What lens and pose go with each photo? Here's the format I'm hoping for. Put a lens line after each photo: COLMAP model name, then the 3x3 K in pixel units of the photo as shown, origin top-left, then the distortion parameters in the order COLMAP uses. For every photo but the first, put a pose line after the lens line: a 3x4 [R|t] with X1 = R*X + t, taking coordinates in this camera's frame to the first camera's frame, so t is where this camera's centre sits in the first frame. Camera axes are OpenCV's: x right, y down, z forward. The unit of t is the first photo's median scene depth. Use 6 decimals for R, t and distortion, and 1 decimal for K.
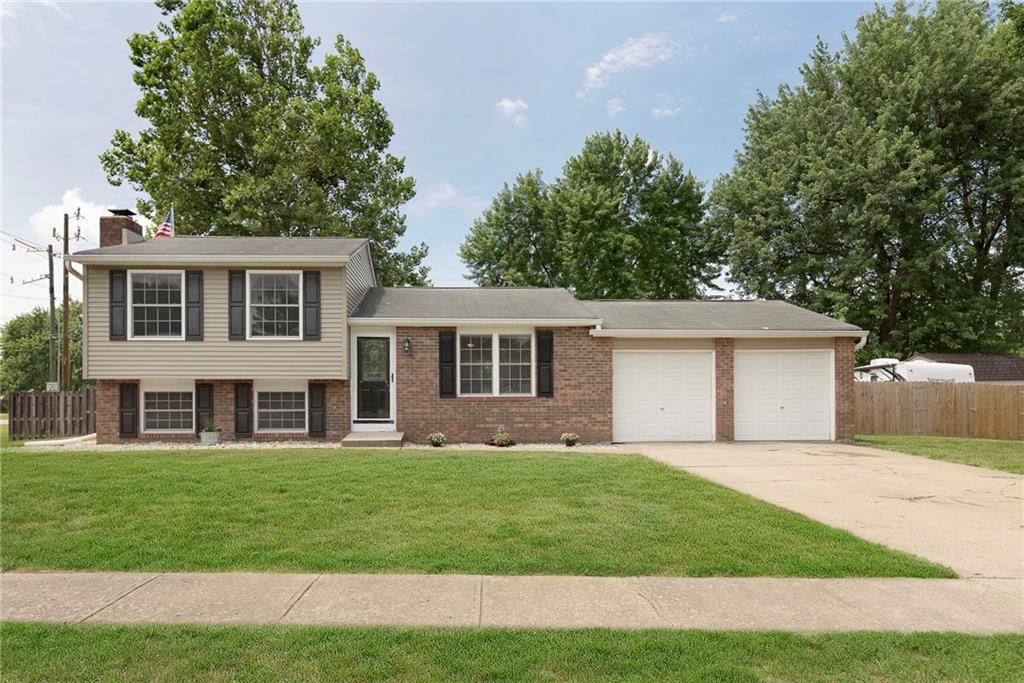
lens RADIAL K [[649.3, 0, 509.9], [0, 649.3, 381.4], [0, 0, 1]] dist [0.000577, -0.000371]
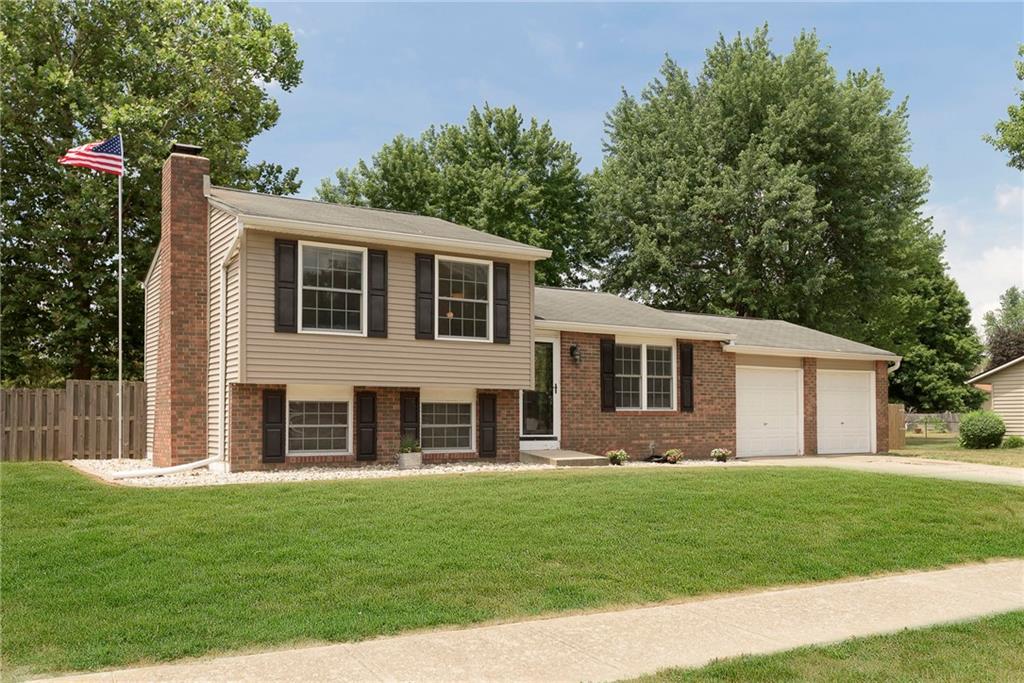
lens RADIAL K [[856.3, 0, 512.0], [0, 856.3, 341.5], [0, 0, 1]] dist [0.007447, 0.002219]
pose [[0.872471, 0.047612, 0.486340, -0.805232], [-0.023235, 0.998158, -0.056035, -0.003016], [-0.488113, 0.037589, 0.871971, 0.007030]]
